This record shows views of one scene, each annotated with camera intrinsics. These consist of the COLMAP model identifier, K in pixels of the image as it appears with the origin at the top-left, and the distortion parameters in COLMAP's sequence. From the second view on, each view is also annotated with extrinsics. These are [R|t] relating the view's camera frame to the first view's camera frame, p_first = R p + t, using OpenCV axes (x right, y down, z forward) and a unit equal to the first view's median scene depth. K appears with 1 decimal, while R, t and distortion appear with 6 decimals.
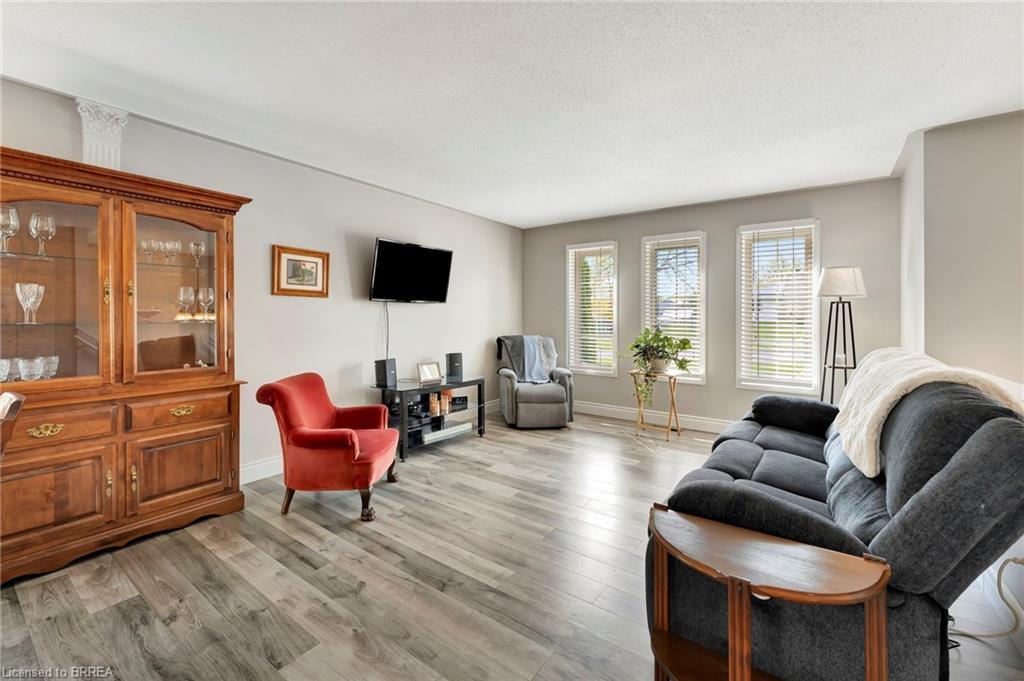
lens RADIAL K [[422.0, 0, 515.5], [0, 422.0, 318.6], [0, 0, 1]] dist [0.000910, 0.000095]
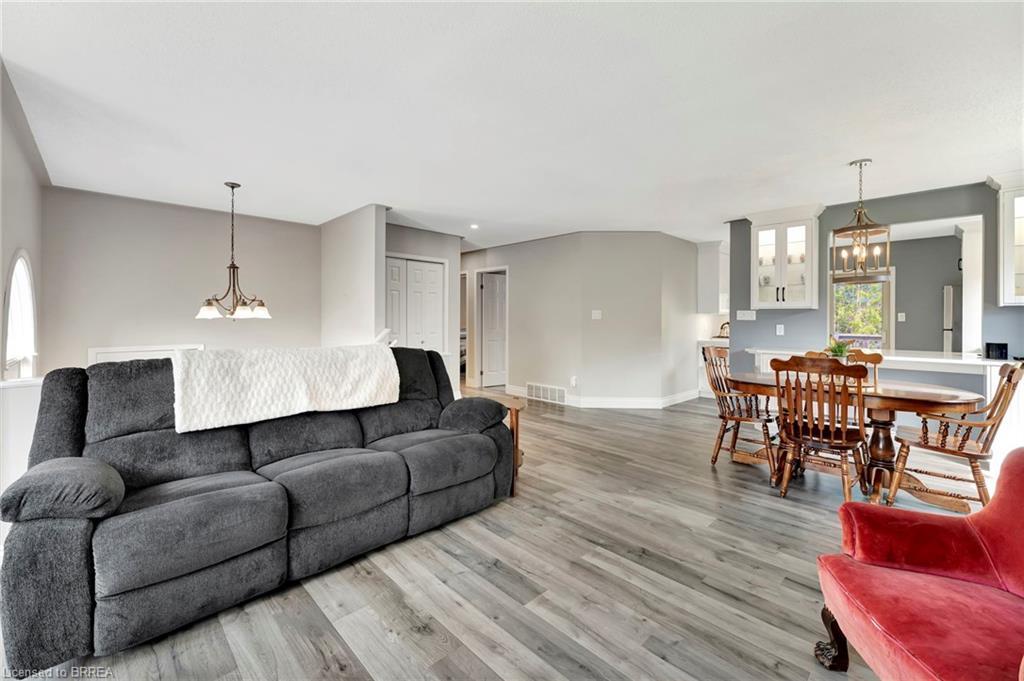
lens RADIAL K [[411.2, 0, 509.6], [0, 411.2, 325.9], [0, 0, 1]] dist [0.001089, 0.000134]
pose [[-0.981586, -0.000757, 0.191019, -0.019773], [0.001162, 0.999950, 0.009935, -0.002986], [-0.191017, 0.009974, -0.981536, 1.859589]]
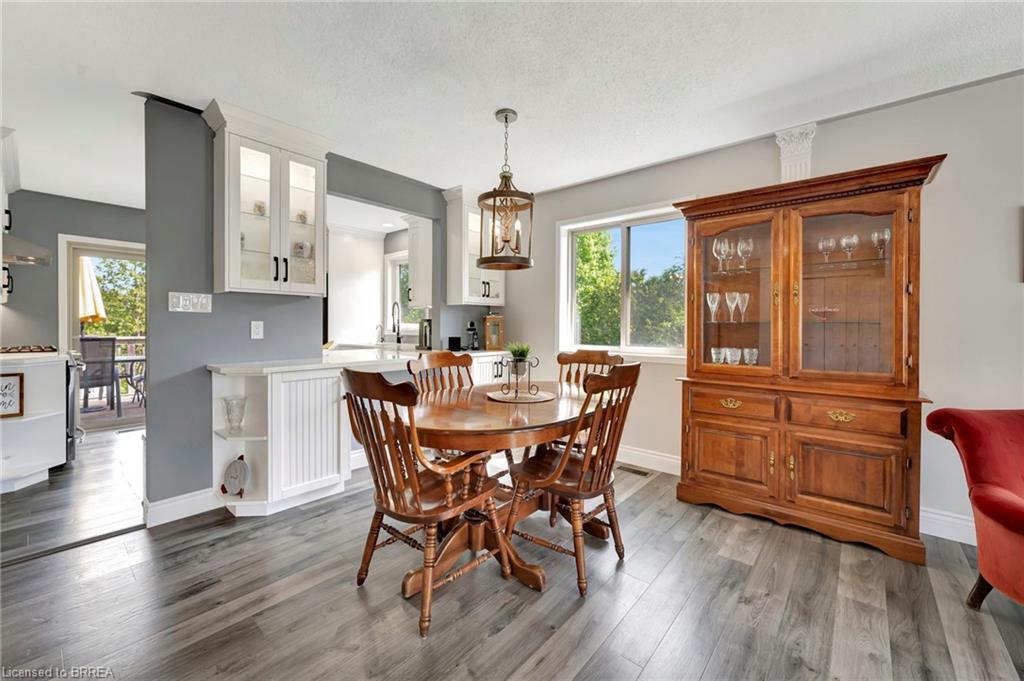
lens RADIAL K [[411.2, 0, 509.6], [0, 411.2, 325.9], [0, 0, 1]] dist [0.001089, 0.000134]
pose [[-0.081615, 0.005571, -0.996648, 0.188829], [-0.004192, 0.999974, 0.005933, 0.017627], [0.996655, 0.004662, -0.081590, 0.372255]]
